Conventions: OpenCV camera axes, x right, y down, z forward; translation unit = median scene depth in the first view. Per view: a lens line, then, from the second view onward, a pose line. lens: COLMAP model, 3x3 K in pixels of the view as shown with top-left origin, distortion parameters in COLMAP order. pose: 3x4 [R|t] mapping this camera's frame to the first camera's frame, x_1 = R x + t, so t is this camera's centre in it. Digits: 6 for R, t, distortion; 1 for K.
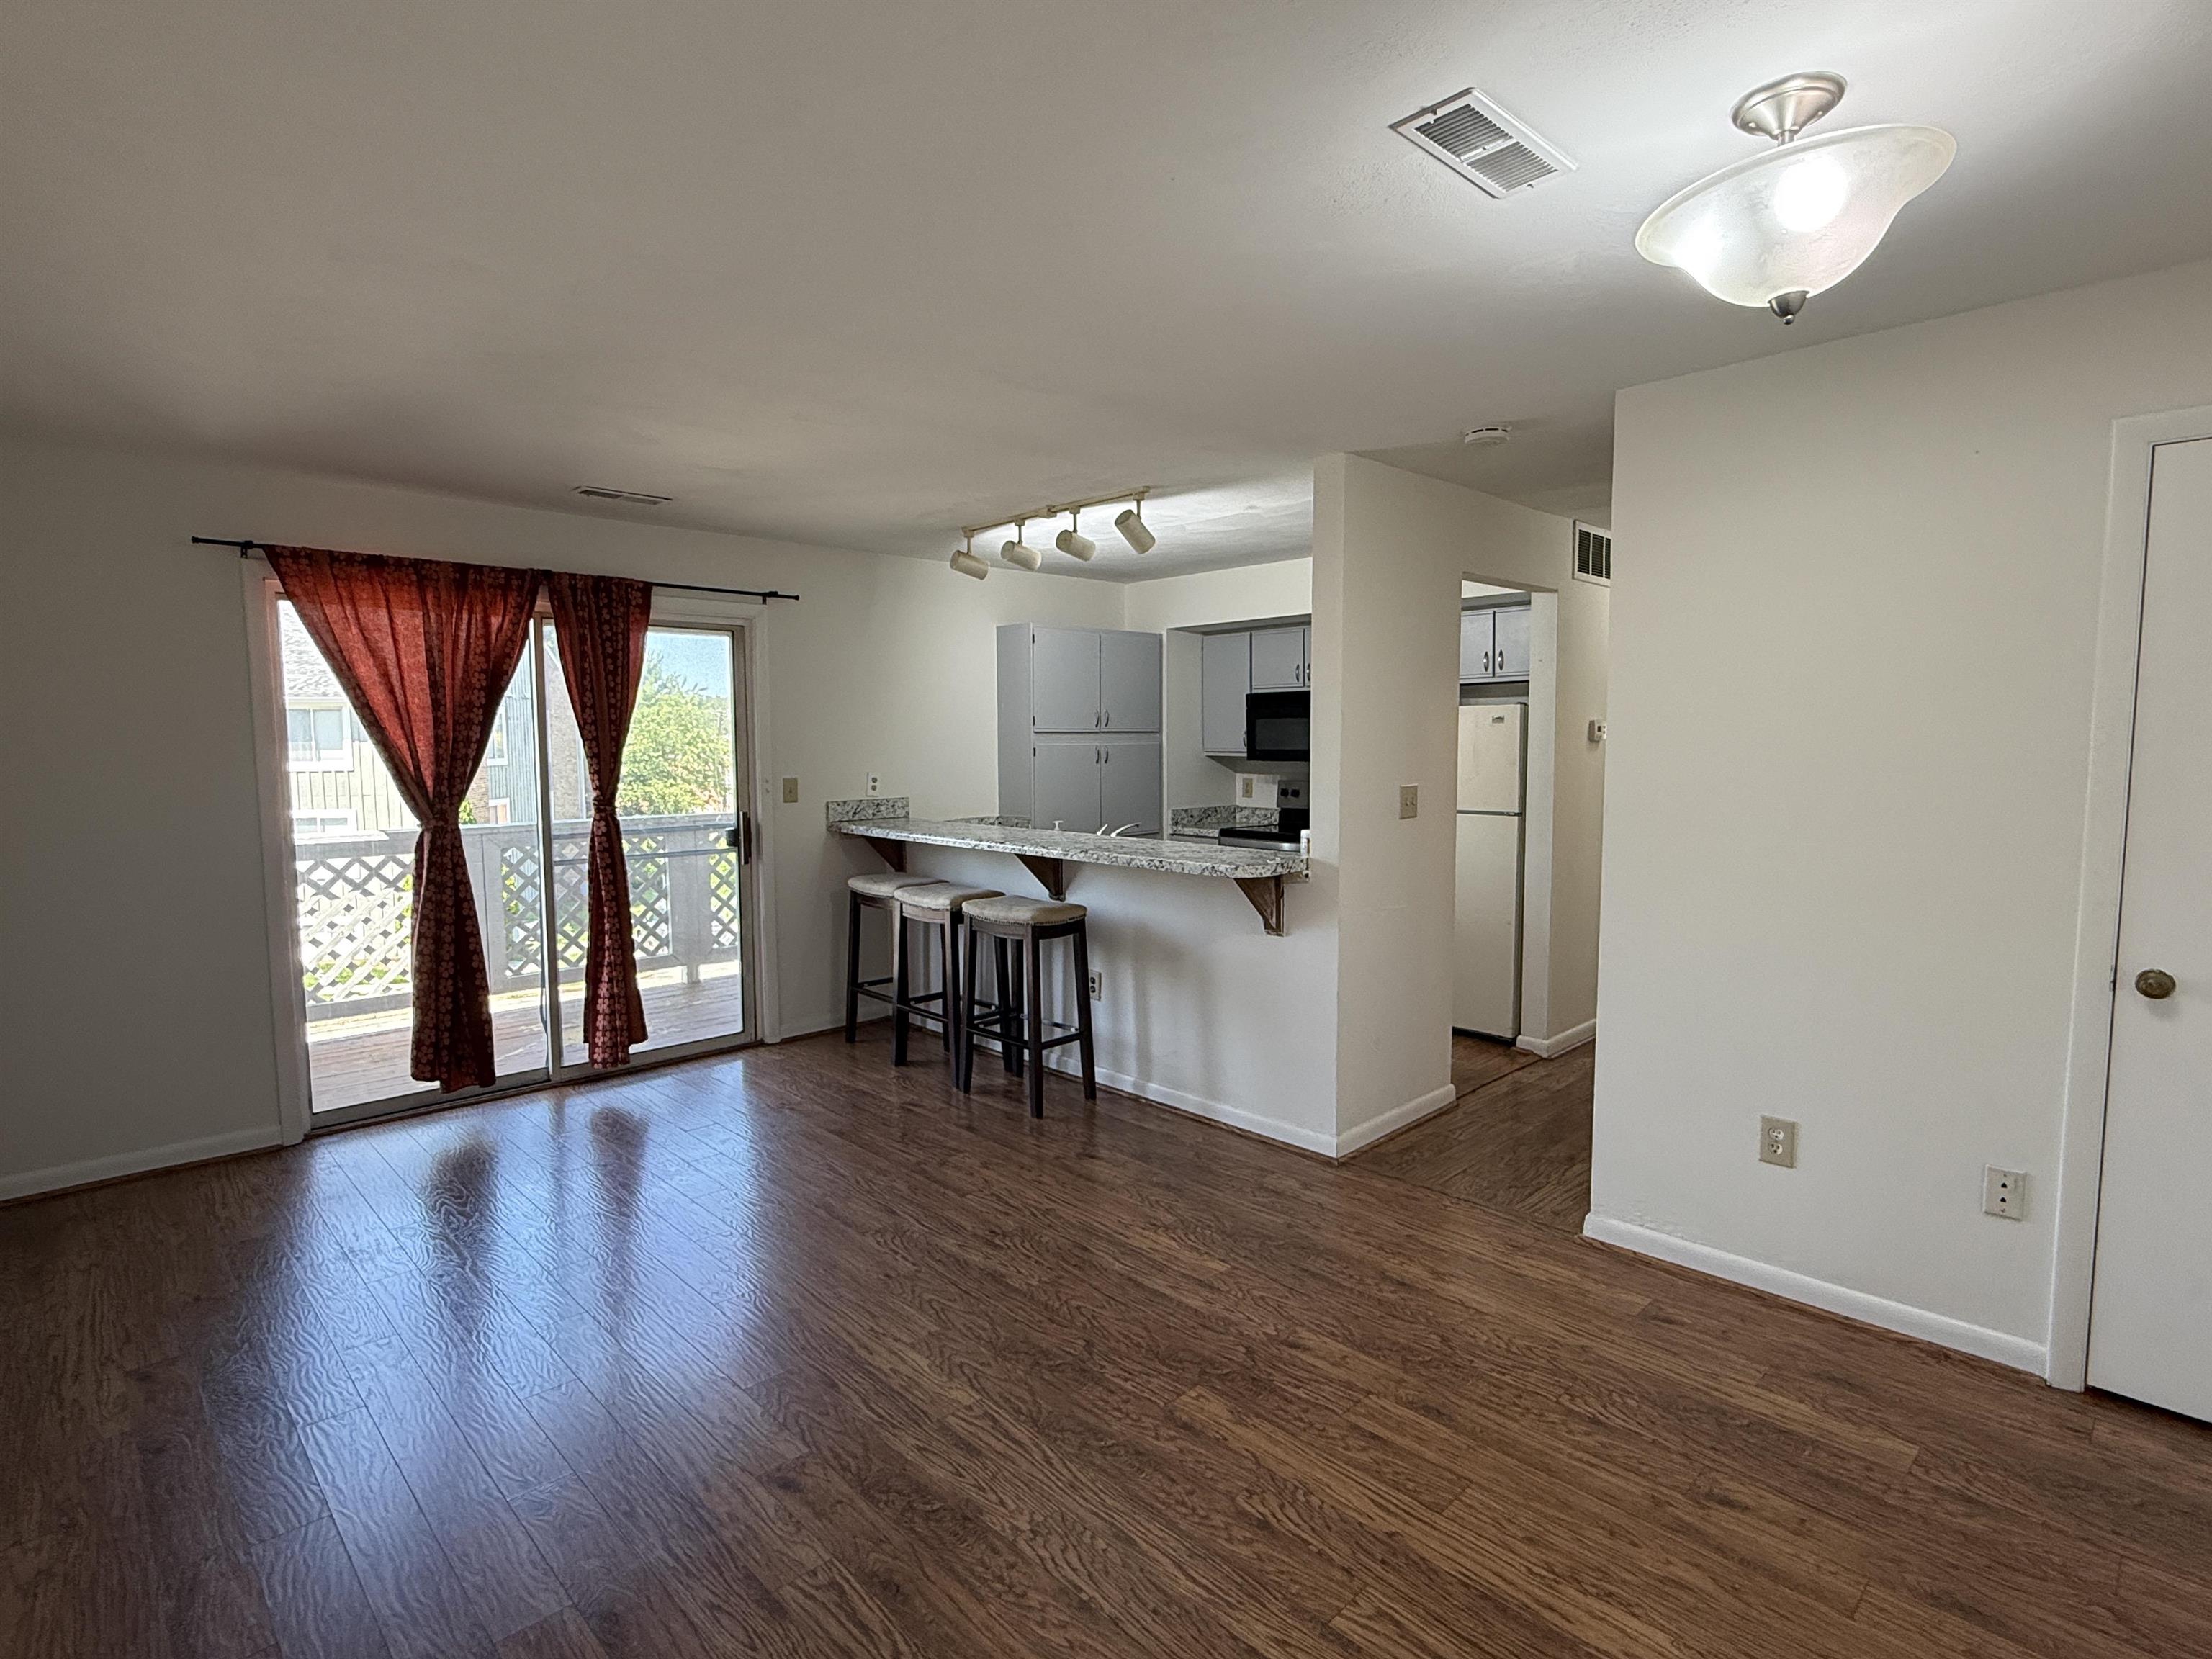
lens RADIAL K [[1122.7, 0, 1106.0], [0, 1122.7, 829.5], [0, 0, 1]] dist [0.004307, 0.000397]
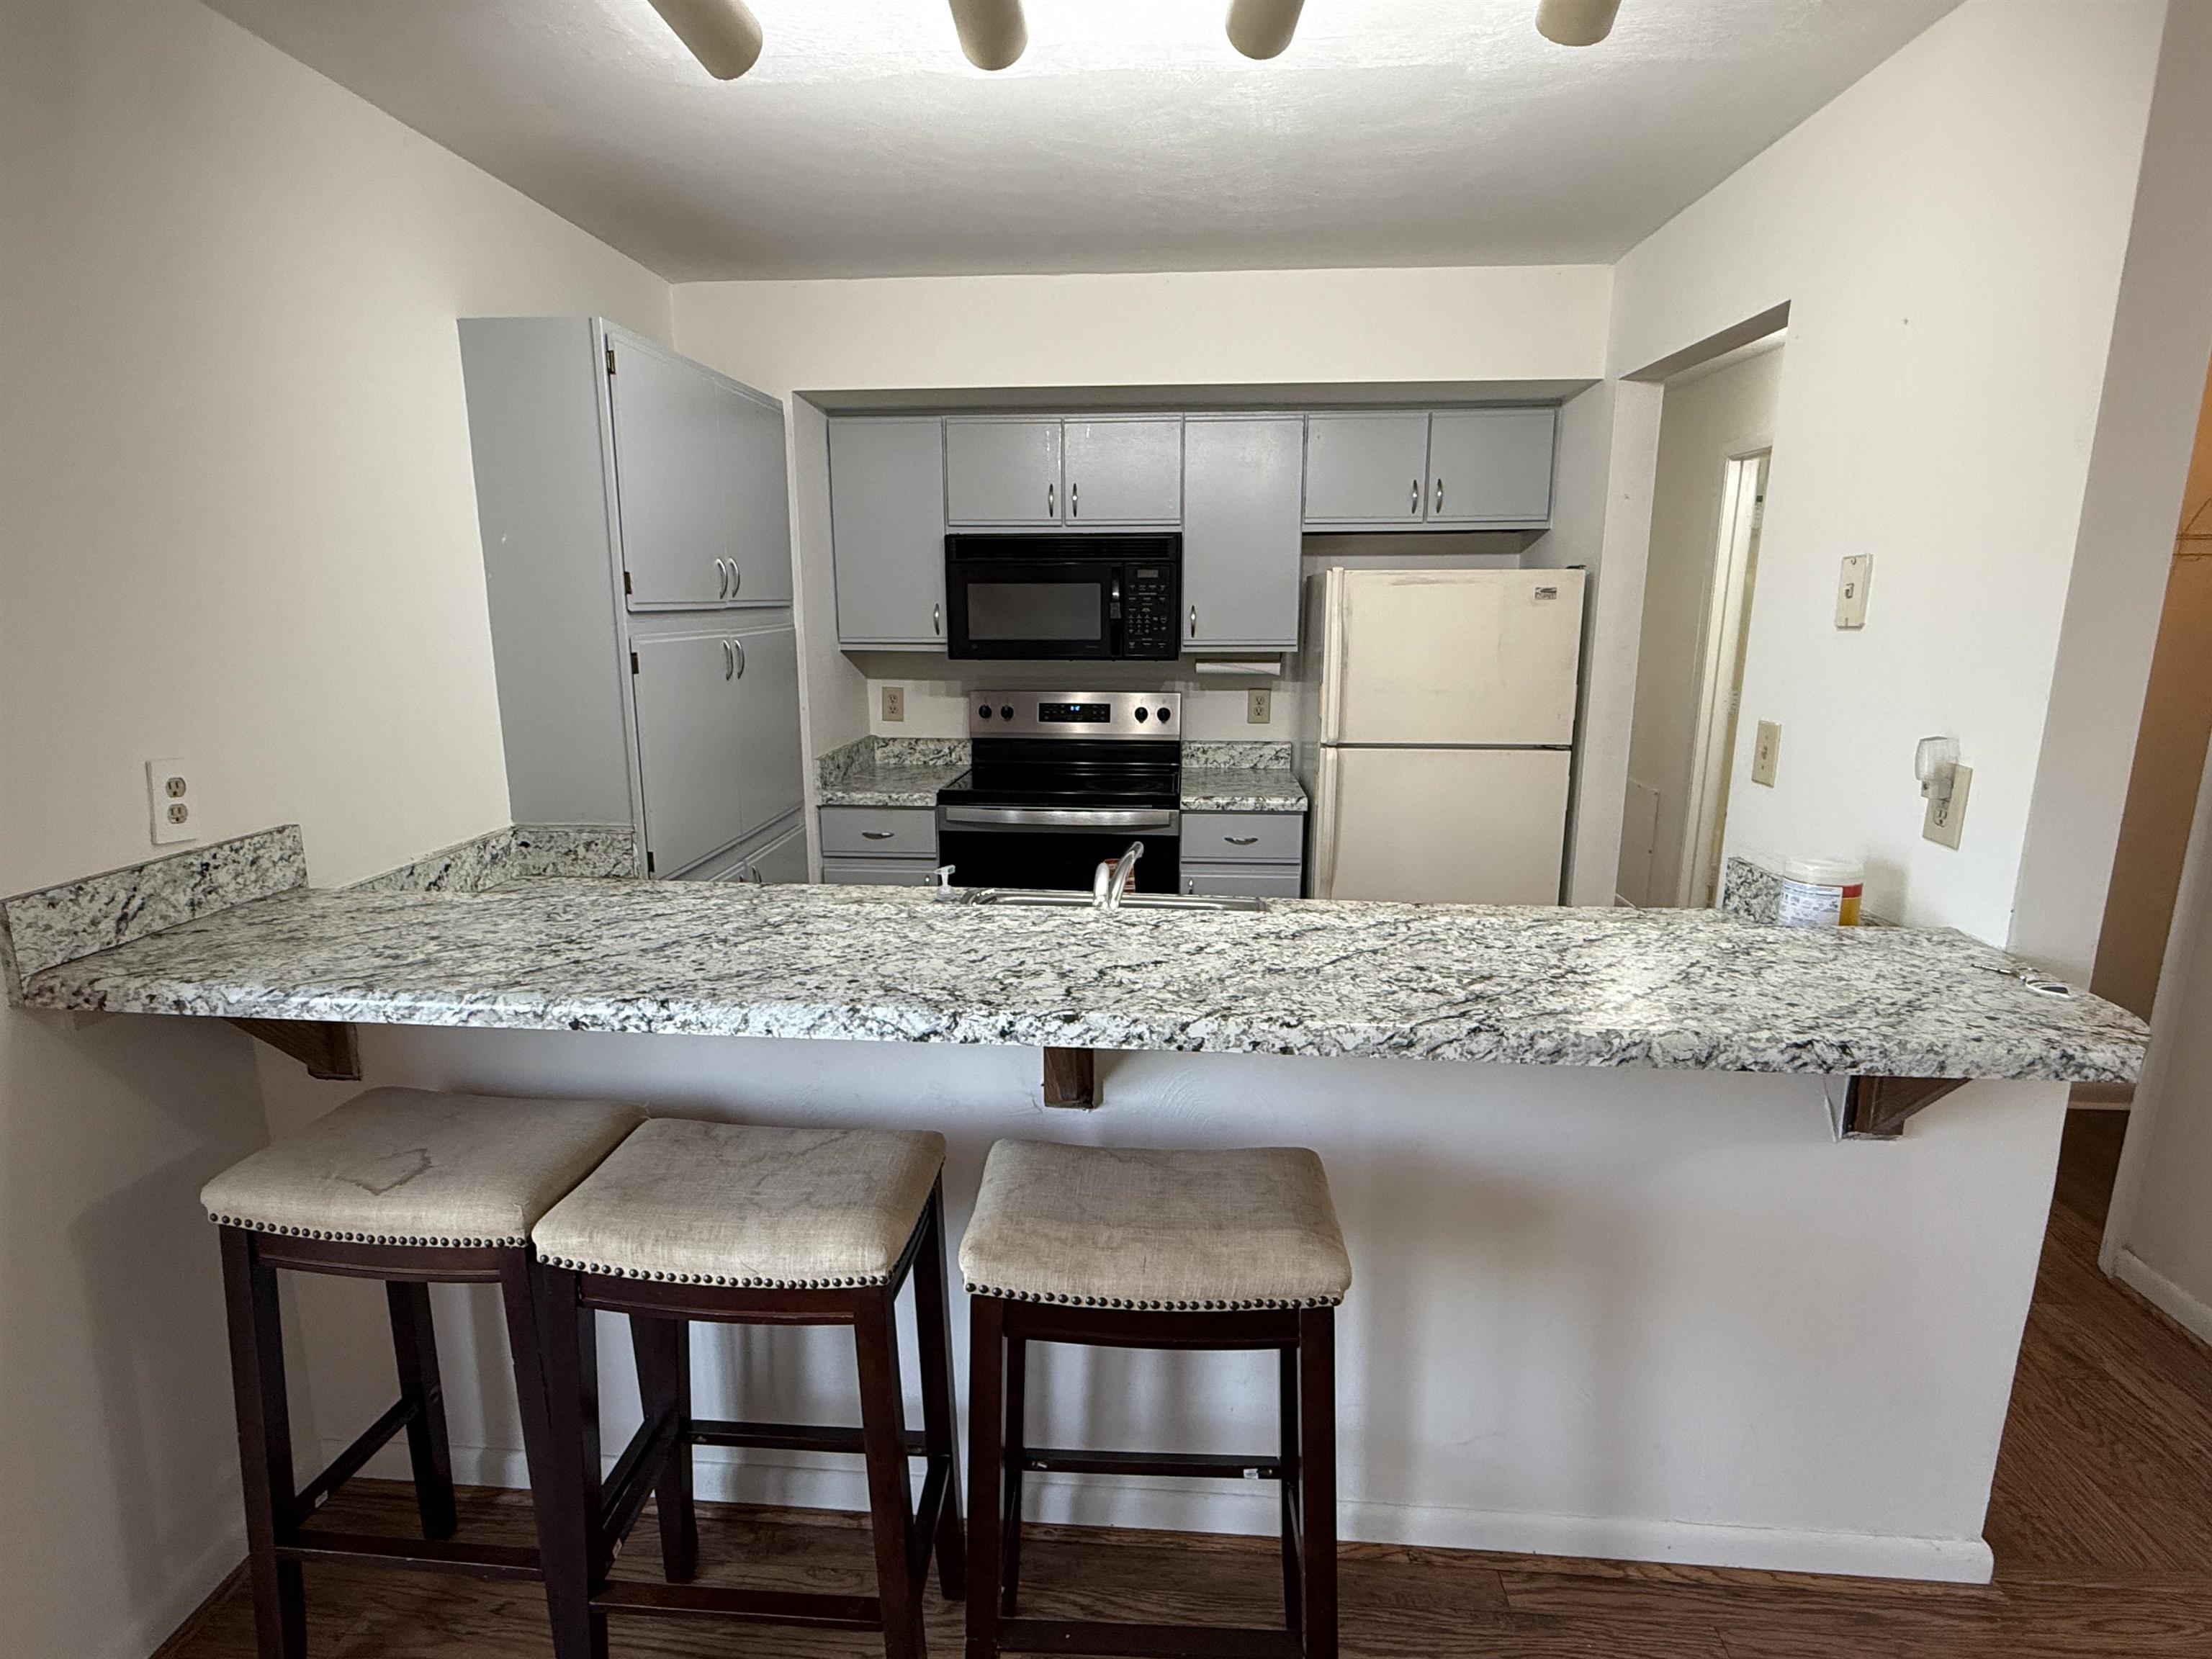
lens RADIAL K [[1122.7, 0, 1106.0], [0, 1122.7, 829.5], [0, 0, 1]] dist [0.004307, 0.000397]
pose [[0.746948, -0.130663, 0.651917, -0.320630], [0.049209, 0.988675, 0.141776, -0.091855], [-0.663059, -0.073819, 0.744918, 0.923336]]
